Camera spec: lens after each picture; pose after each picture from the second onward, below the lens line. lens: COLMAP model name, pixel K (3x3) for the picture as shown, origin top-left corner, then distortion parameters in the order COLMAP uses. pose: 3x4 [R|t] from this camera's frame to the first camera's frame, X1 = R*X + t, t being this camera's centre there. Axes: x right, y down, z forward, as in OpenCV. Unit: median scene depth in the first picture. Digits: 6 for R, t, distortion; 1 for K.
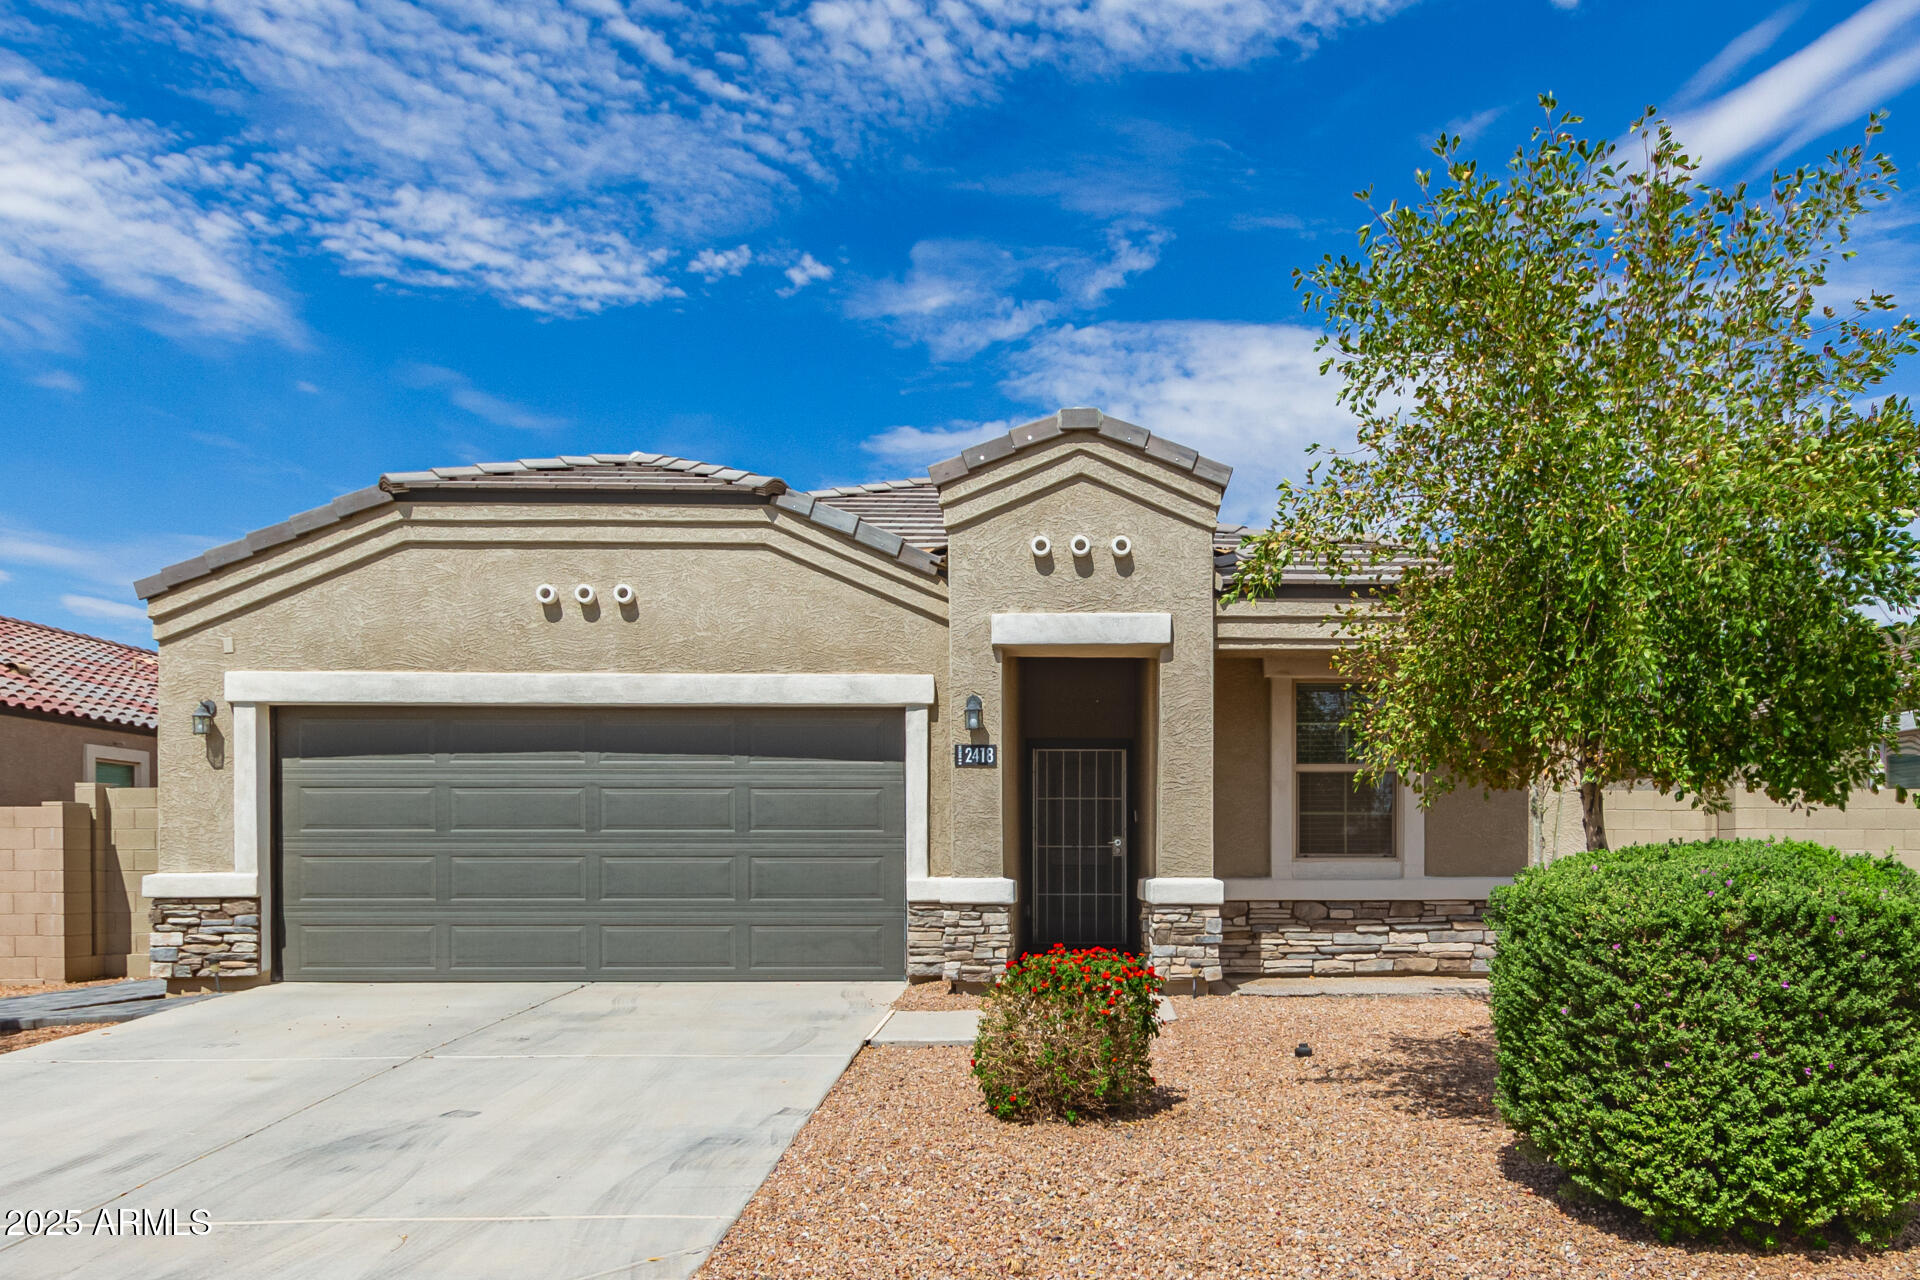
lens RADIAL K [[1442.5, 0, 1113.6], [0, 1442.5, 861.6], [0, 0, 1]] dist [0.001036, 0.000767]
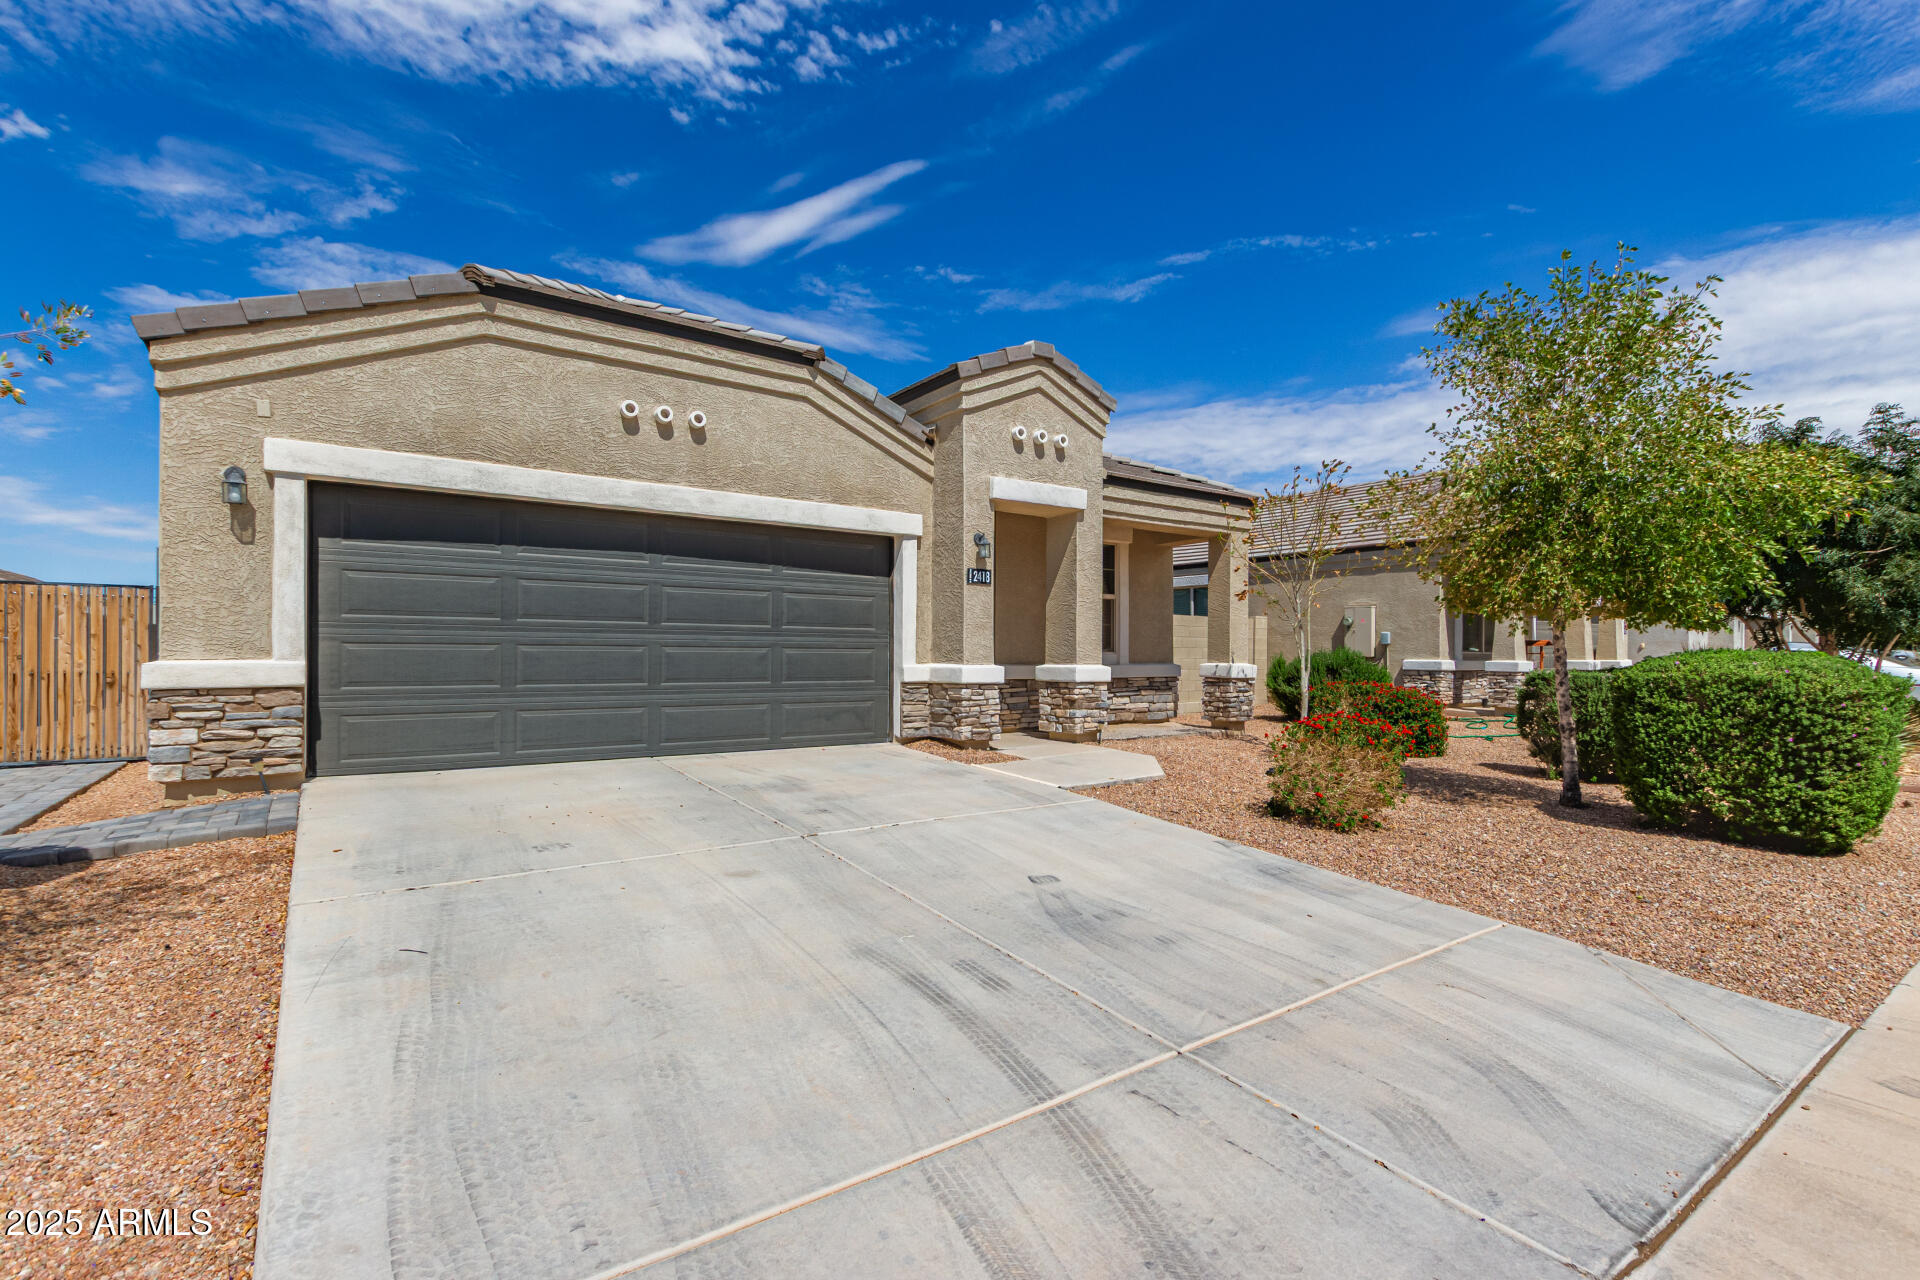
lens RADIAL K [[885.5, 0, 964.1], [0, 885.5, 643.3], [0, 0, 1]] dist [0.009570, -0.002337]
pose [[0.825125, 0.012597, 0.564810, -0.561748], [-0.008883, 0.999917, -0.009324, -0.001353], [-0.564880, 0.002677, 0.825168, 0.291743]]
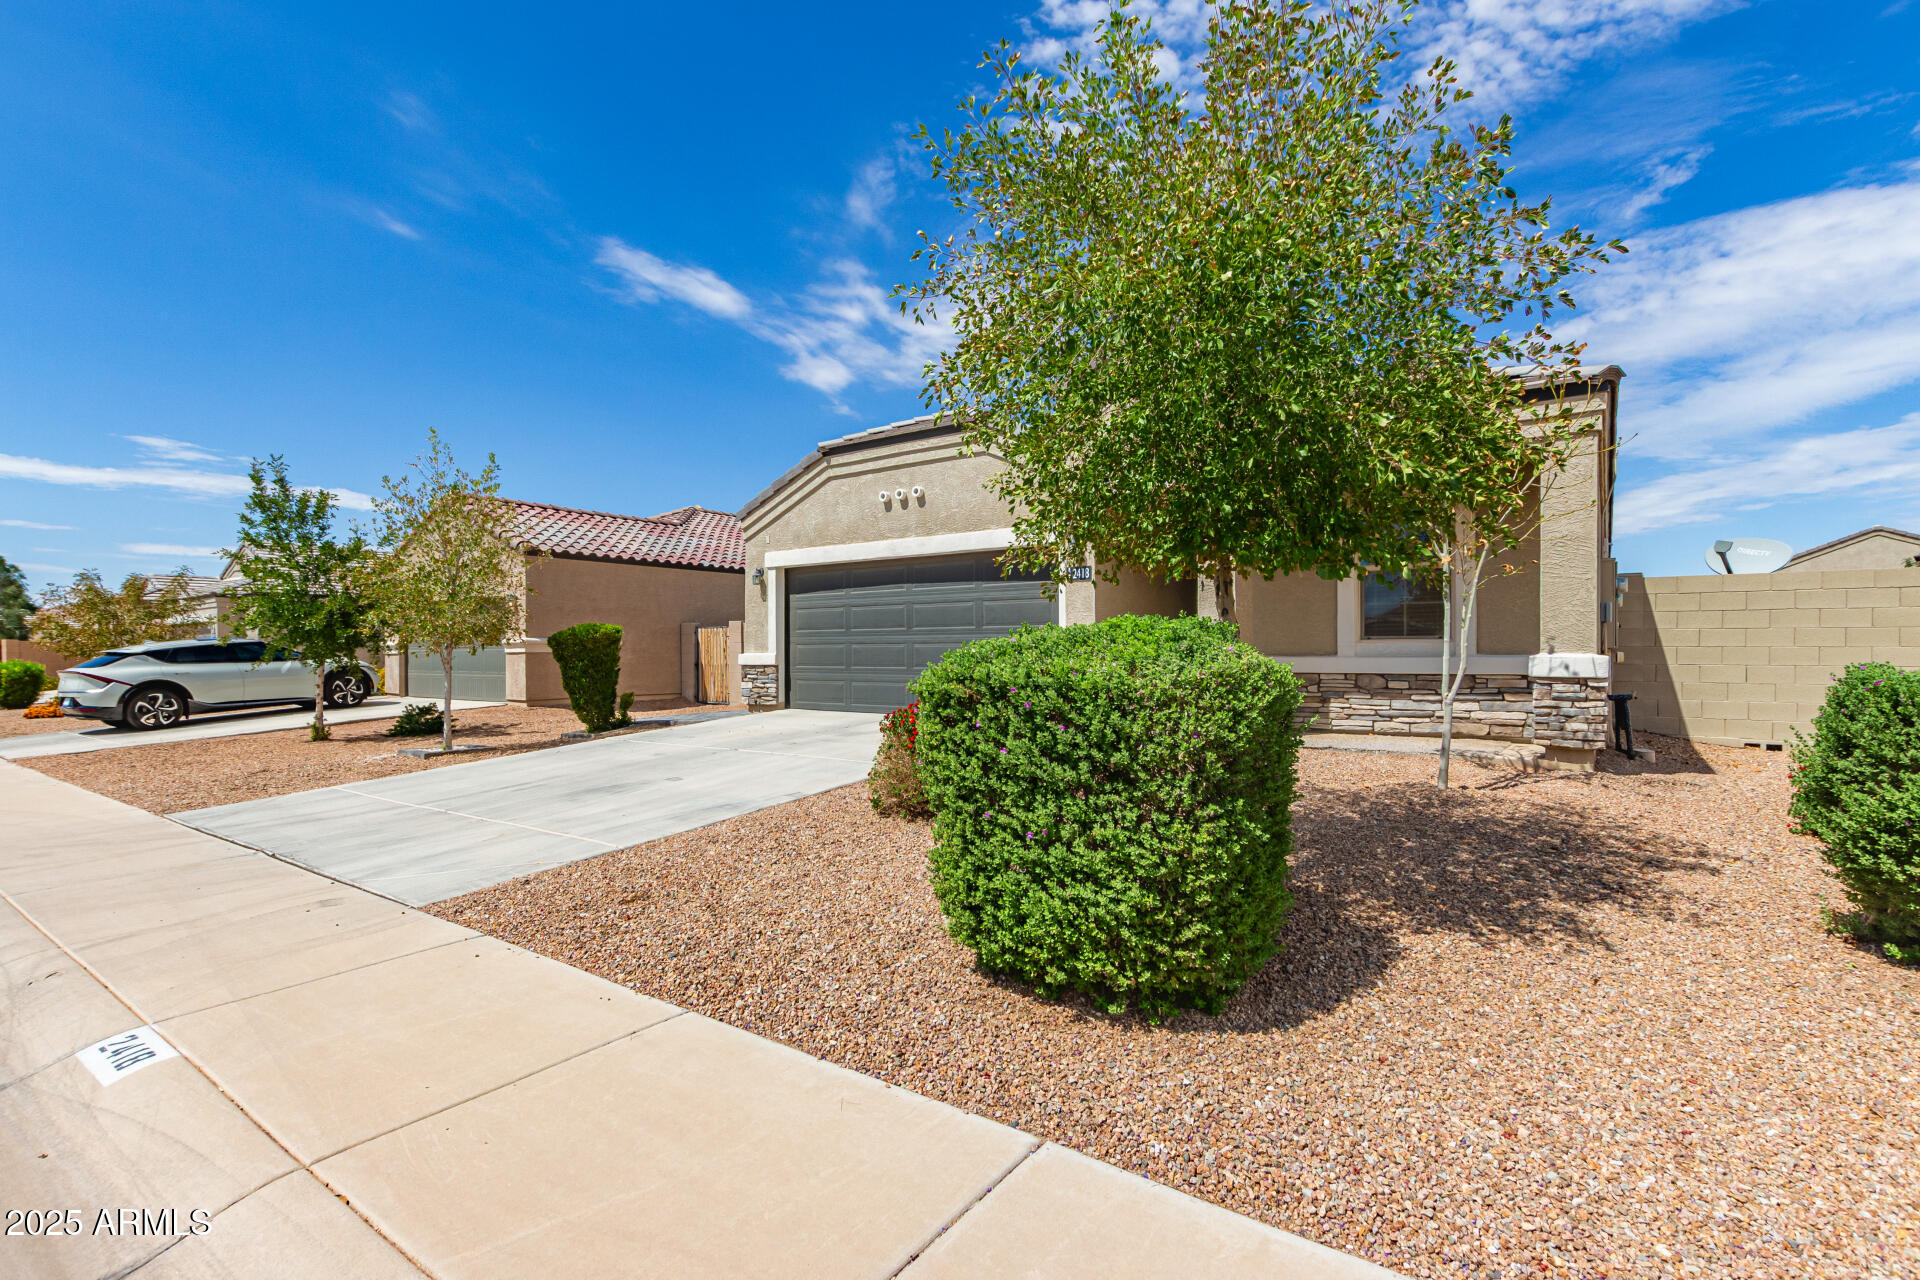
lens RADIAL K [[885.5, 0, 975.9], [0, 885.5, 635.1], [0, 0, 1]] dist [0.009570, -0.002337]
pose [[0.796720, -0.014083, -0.604184, 0.358291], [0.005075, 0.999849, -0.016613, 0.005098], [0.604327, 0.010169, 0.796672, 0.193986]]
